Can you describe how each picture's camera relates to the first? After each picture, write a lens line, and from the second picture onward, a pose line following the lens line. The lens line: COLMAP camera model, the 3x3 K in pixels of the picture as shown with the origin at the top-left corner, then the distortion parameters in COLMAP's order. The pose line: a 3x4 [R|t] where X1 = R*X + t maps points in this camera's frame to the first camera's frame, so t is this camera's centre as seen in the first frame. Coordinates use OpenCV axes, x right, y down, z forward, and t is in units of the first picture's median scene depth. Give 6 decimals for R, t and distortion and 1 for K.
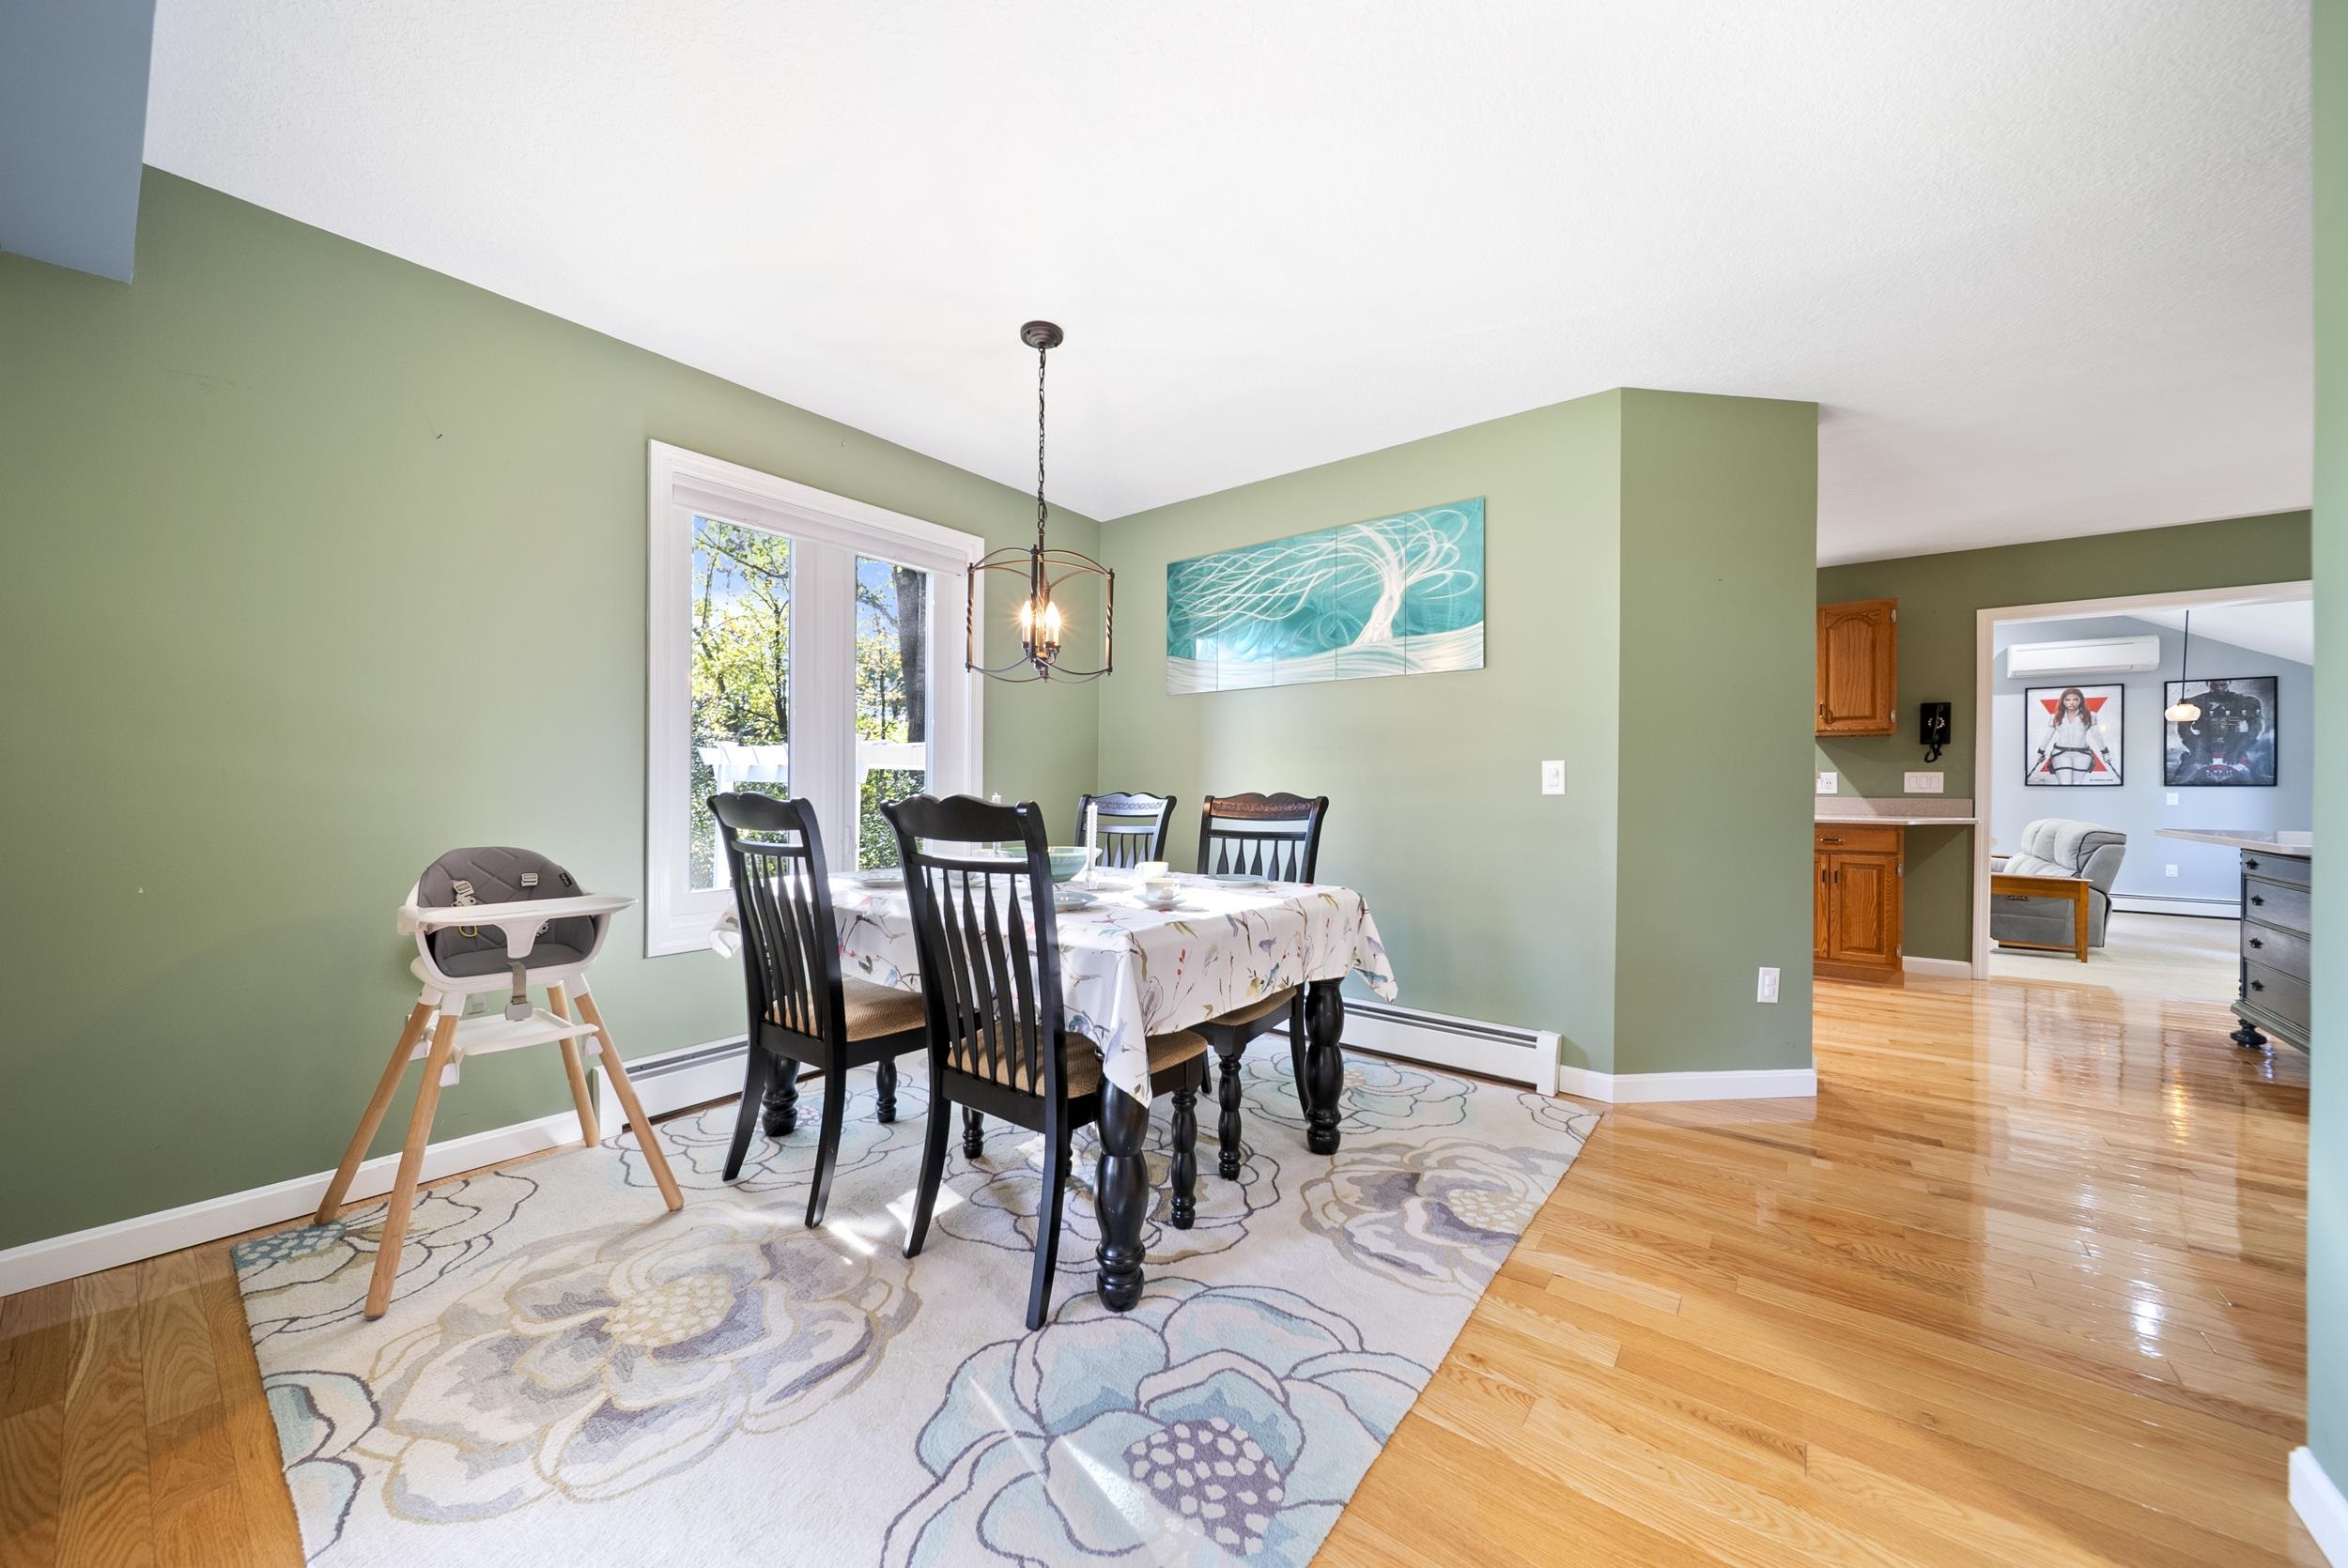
lens RADIAL K [[835.7, 0, 1171.7], [0, 835.7, 787.6], [0, 0, 1]] dist [-0.001429, -0.000488]
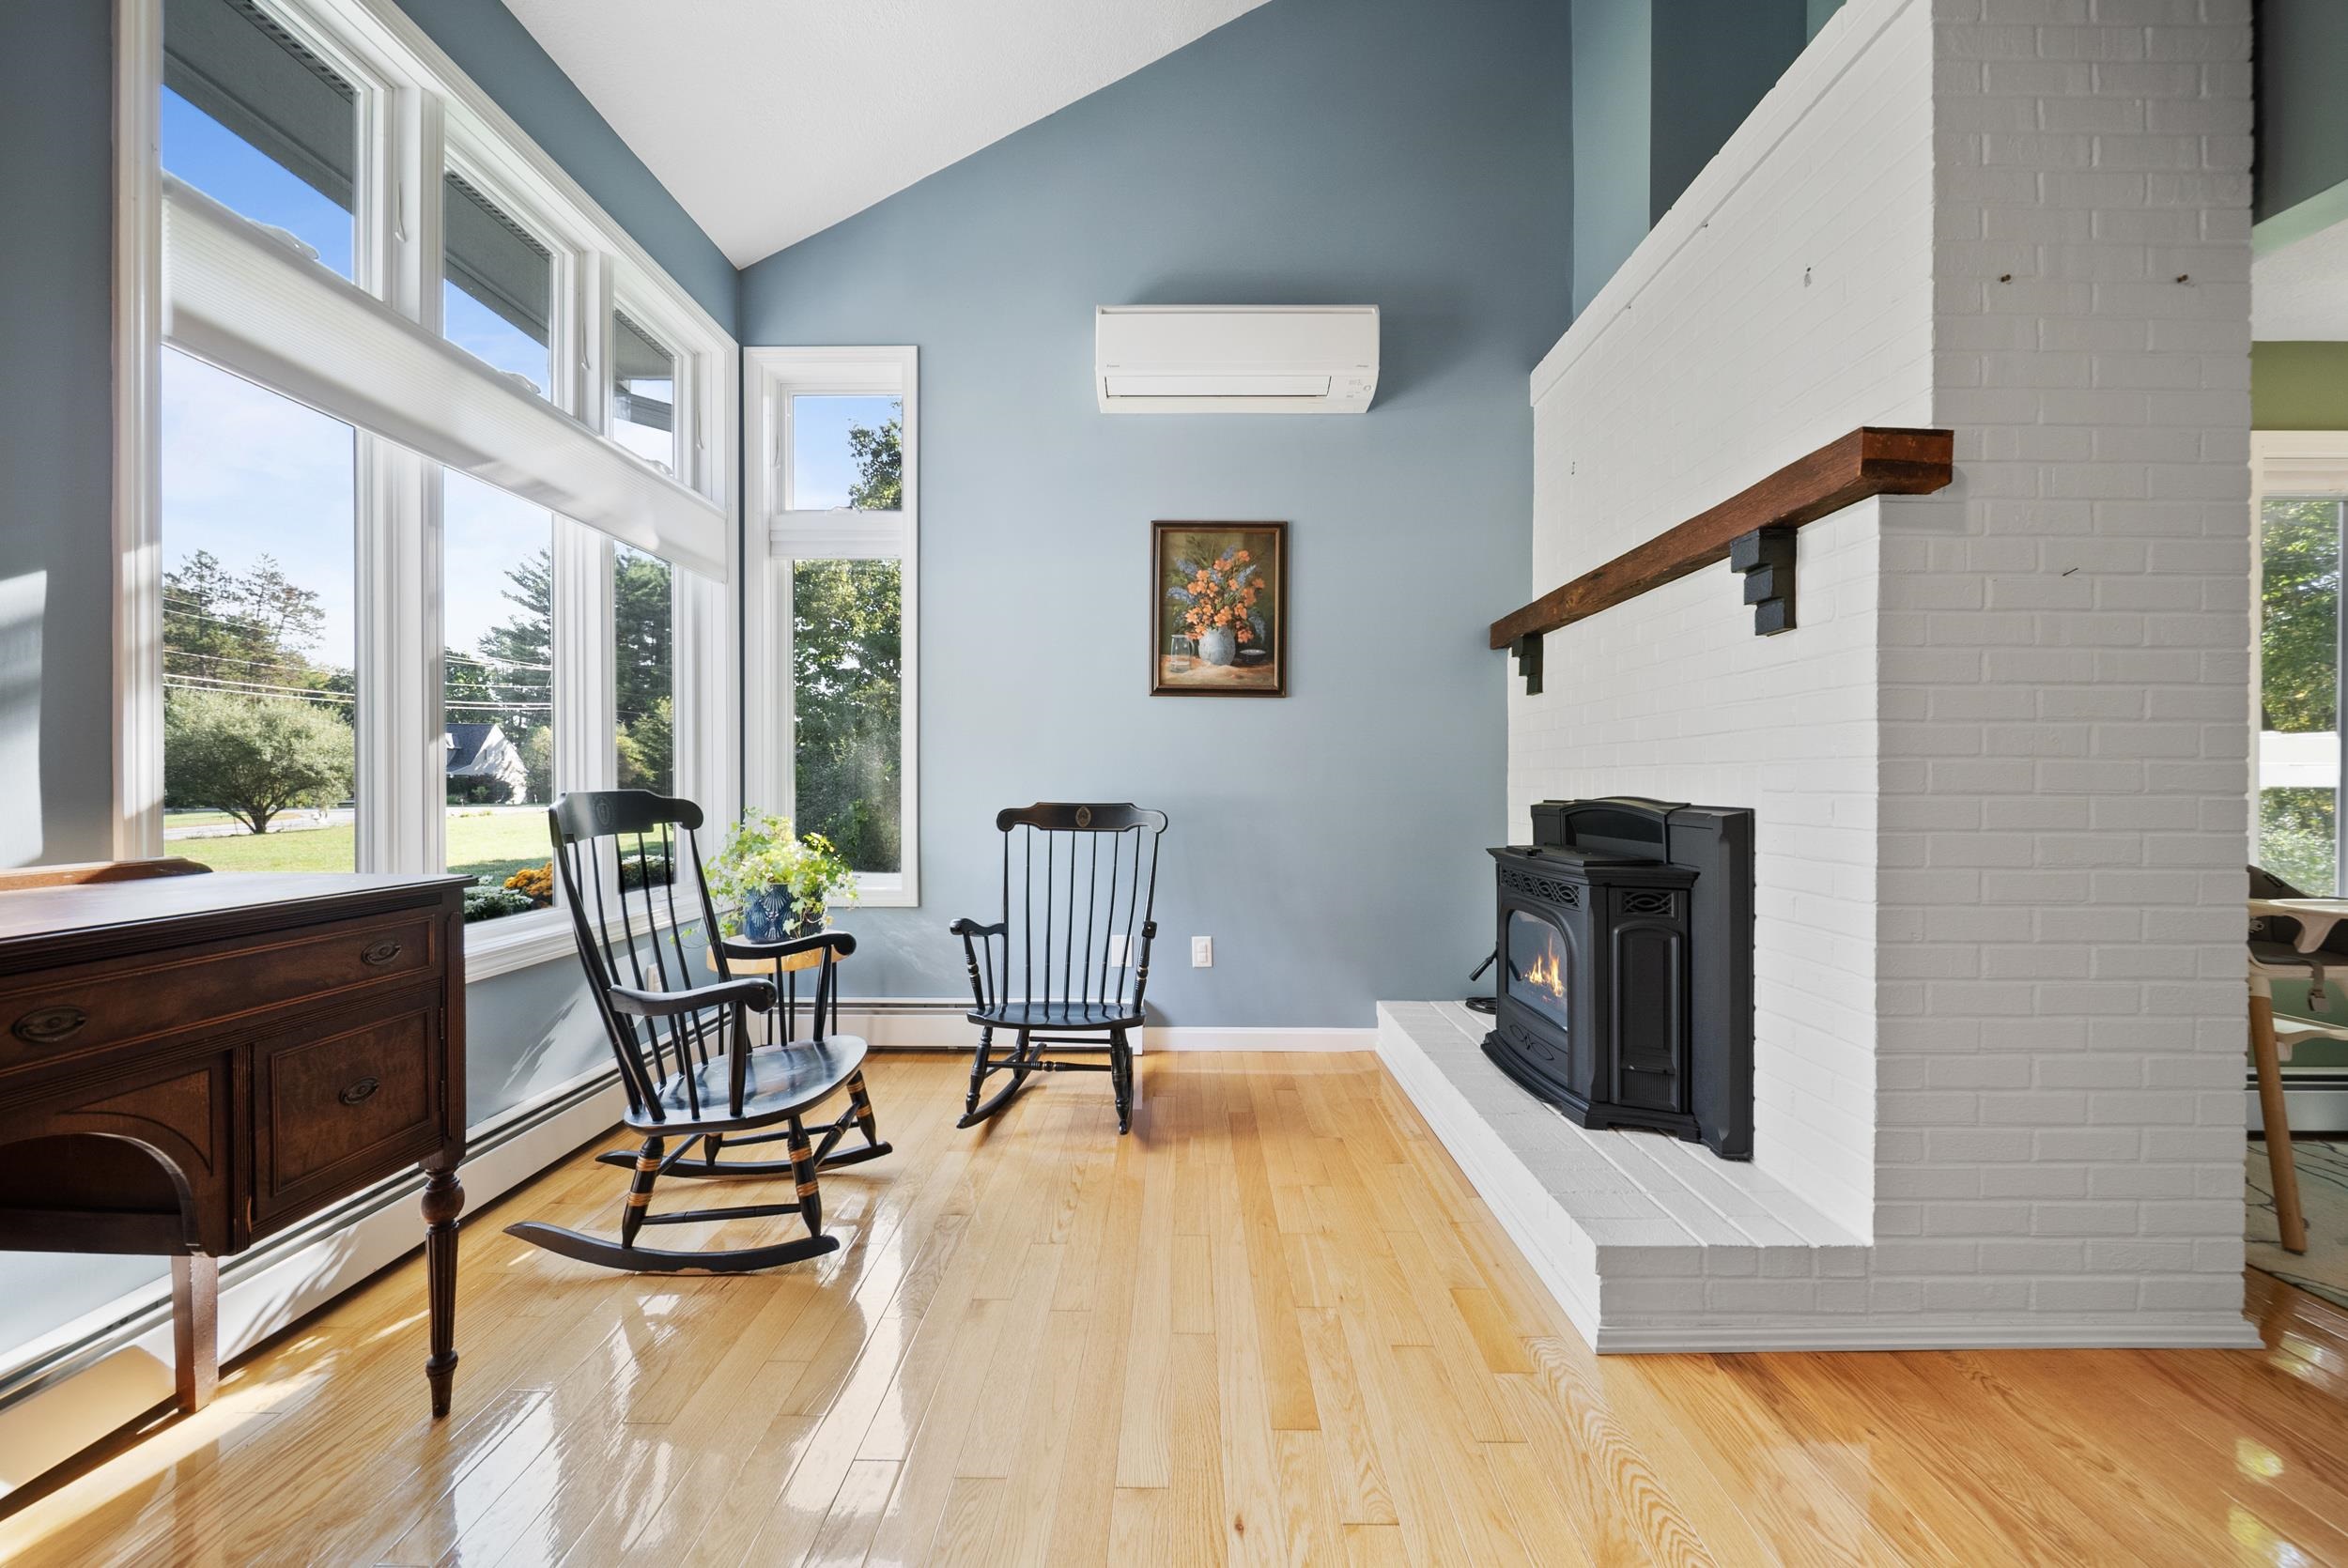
lens RADIAL K [[832.8, 0, 1175.4], [0, 832.8, 783.8], [0, 0, 1]] dist [0.000214, -0.002269]
pose [[0.604573, -0.000840, -0.796550, -0.209191], [-0.001184, 0.999997, -0.001954, -0.001069], [0.796549, 0.002124, 0.604570, -0.196590]]
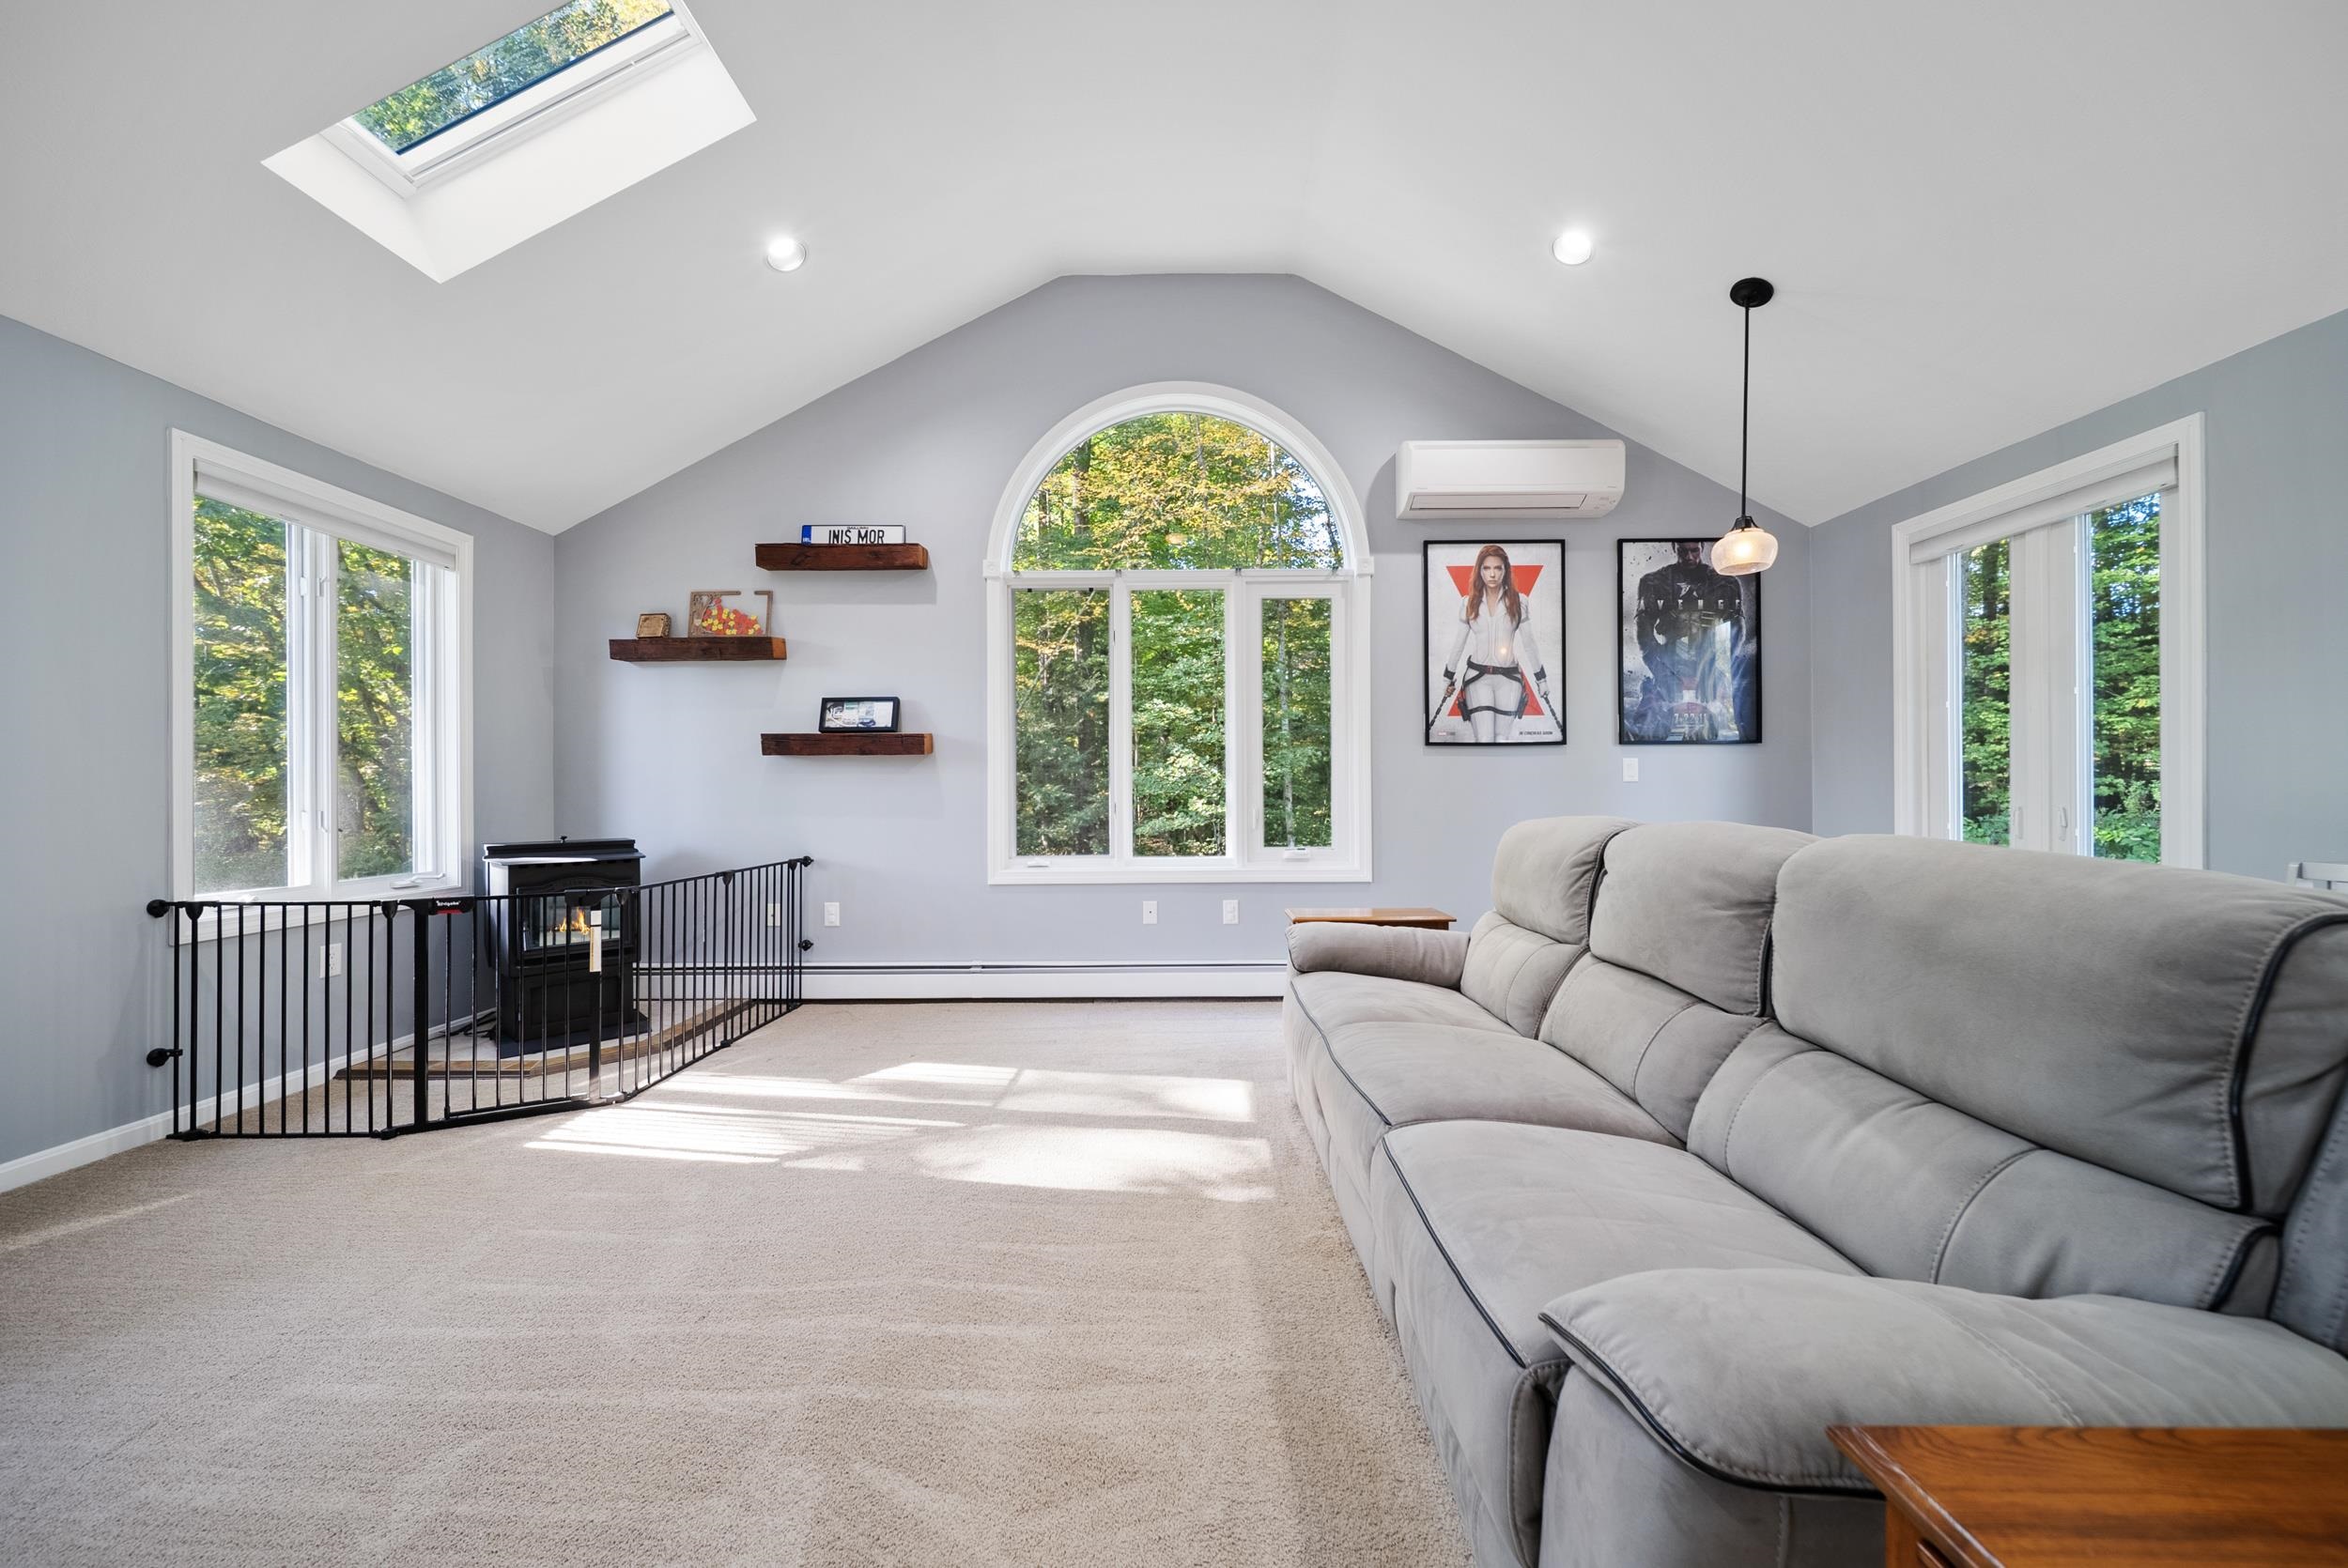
lens RADIAL K [[828.9, 0, 1169.7], [0, 828.9, 789.4], [0, 0, 1]] dist [-0.000939, -0.000194]
pose [[0.797947, -0.008200, 0.602672, 0.739498], [0.009734, 0.999952, 0.000718, 0.025257], [-0.602649, 0.005294, 0.797988, 0.846120]]
